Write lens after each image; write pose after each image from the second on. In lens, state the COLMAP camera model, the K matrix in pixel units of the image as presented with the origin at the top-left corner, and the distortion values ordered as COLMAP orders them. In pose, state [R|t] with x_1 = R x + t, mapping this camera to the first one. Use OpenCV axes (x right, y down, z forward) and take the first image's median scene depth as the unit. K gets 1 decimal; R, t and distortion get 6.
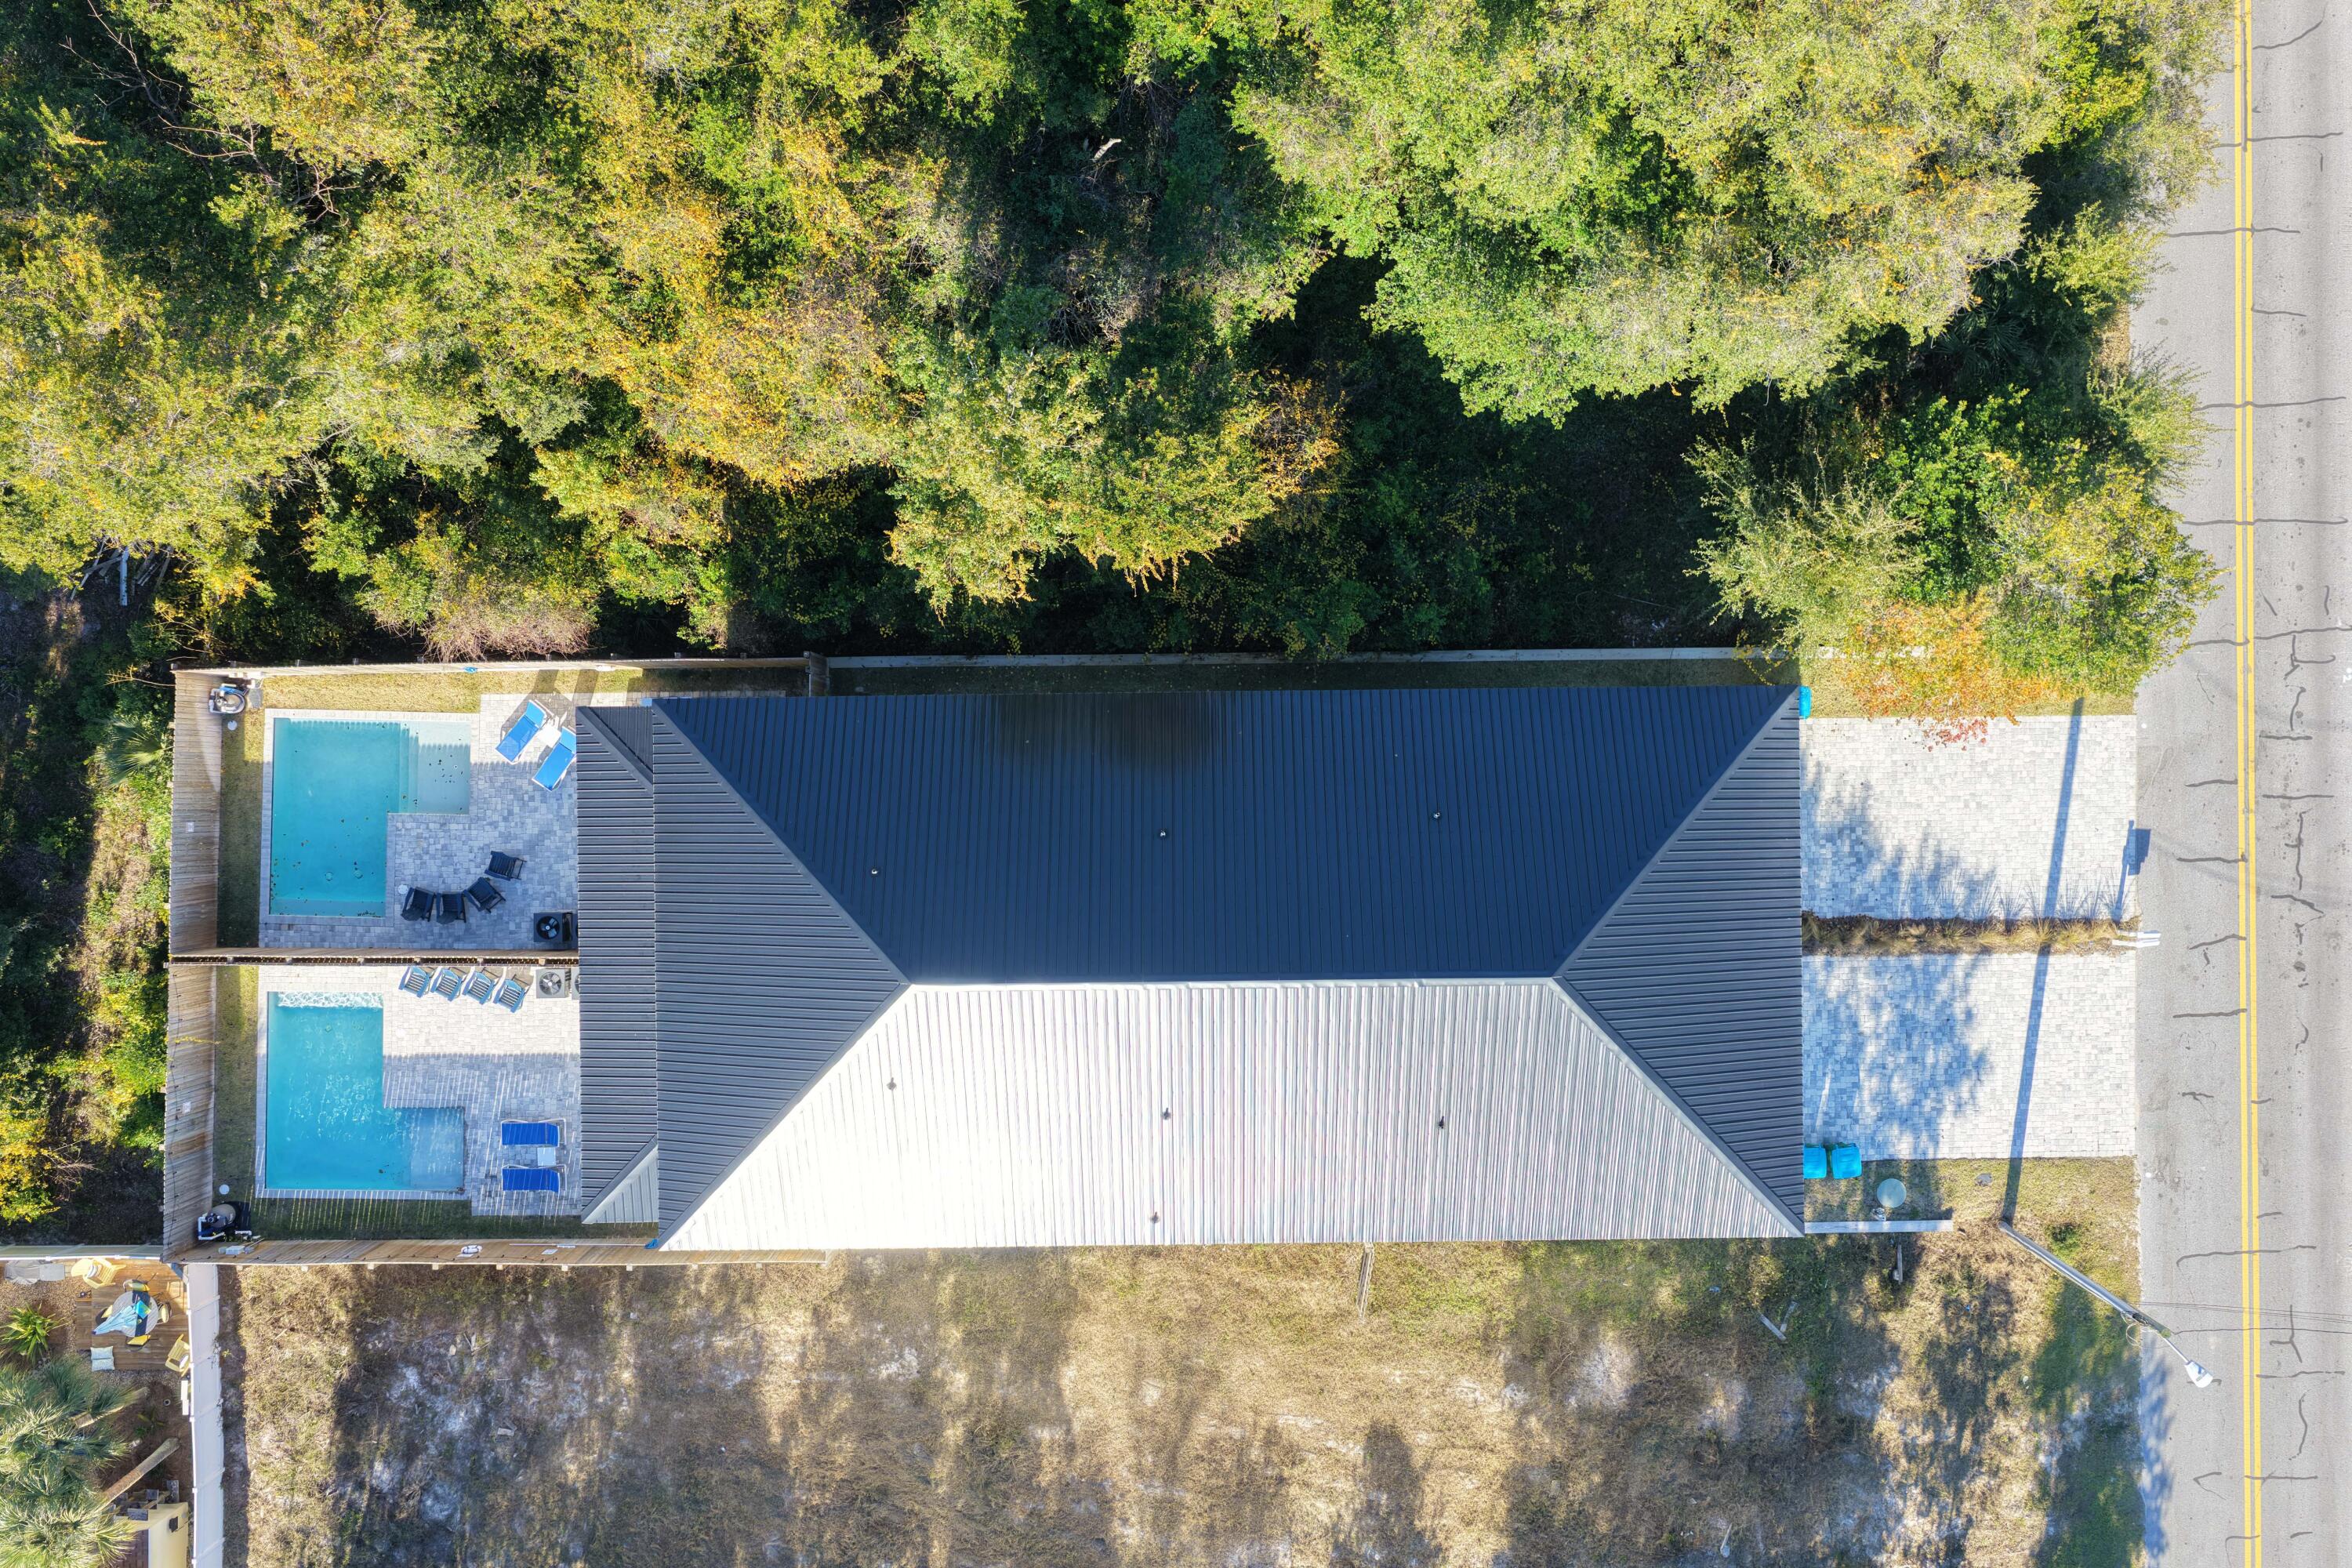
lens RADIAL K [[1880.1, 0, 1184.1], [0, 1880.1, 781.8], [0, 0, 1]] dist [-0.014696, 0.020933]
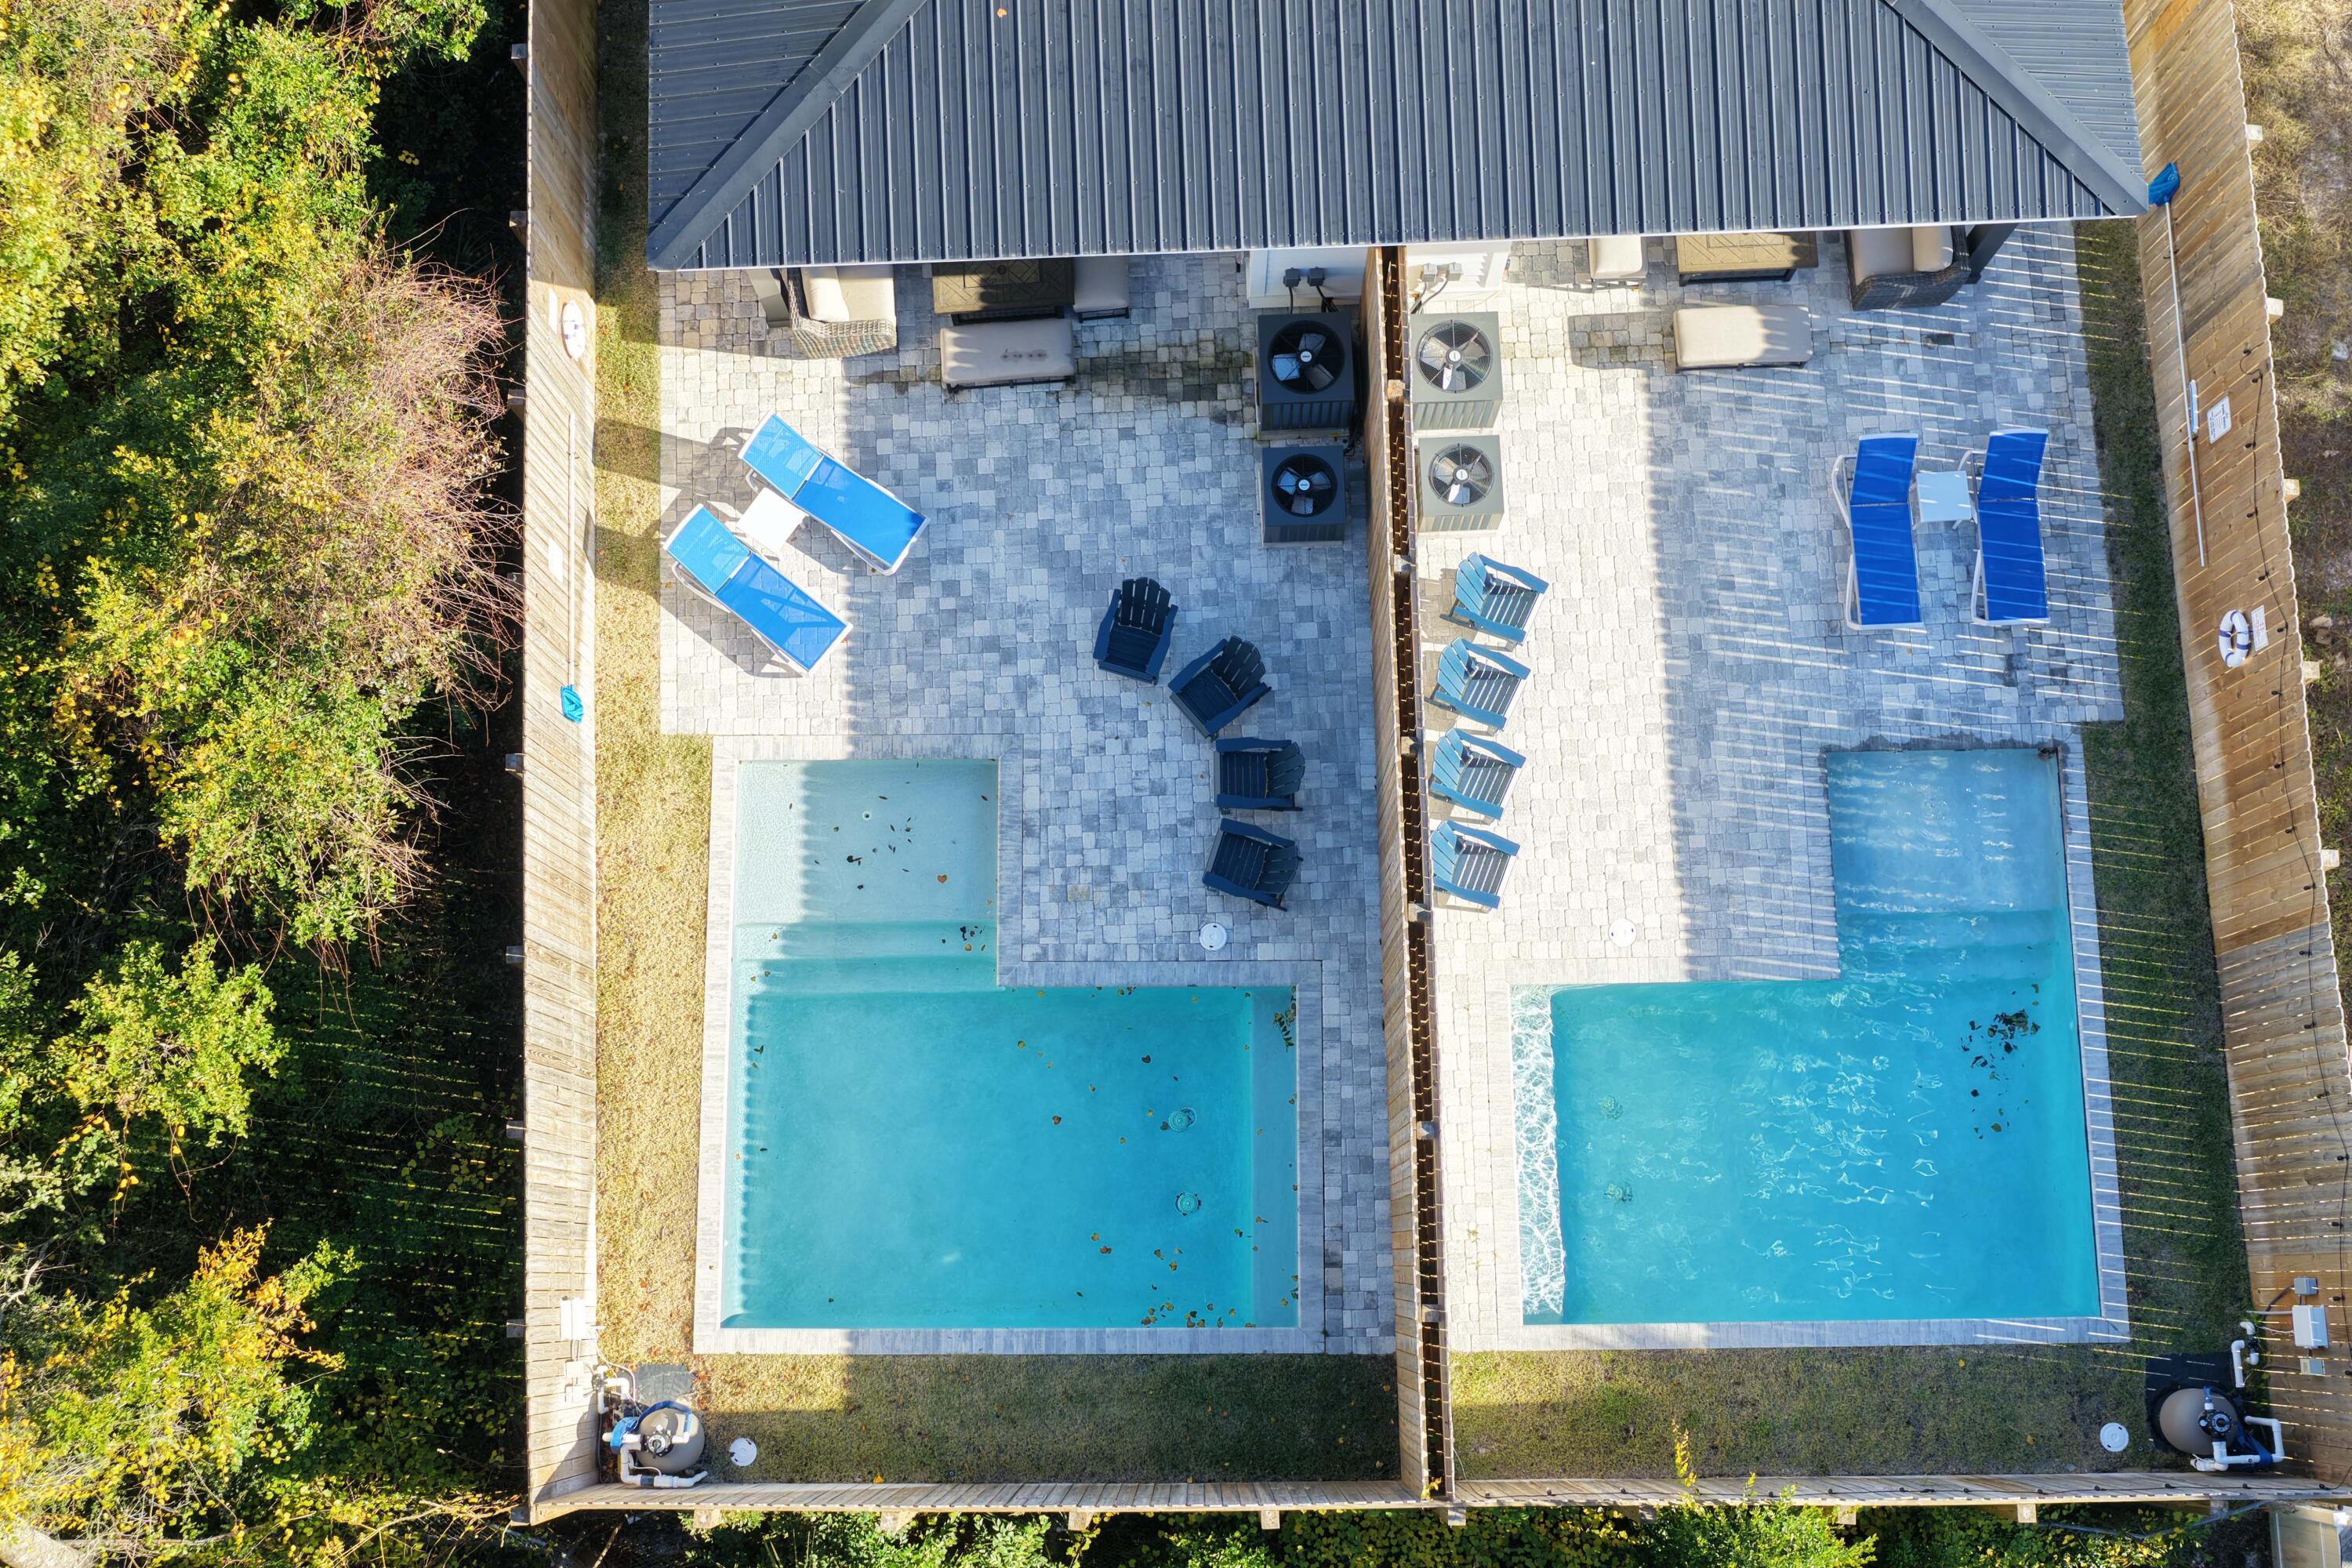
lens RADIAL K [[2531.7, 0, 1170.3], [0, 2531.7, 790.5], [0, 0, 1]] dist [-0.006582, 0.000000]
pose [[-0.025495, -0.983831, 0.177274, -0.470726], [0.999667, -0.025793, 0.000621, 0.049636], [0.003962, 0.177231, 0.984161, 0.526829]]
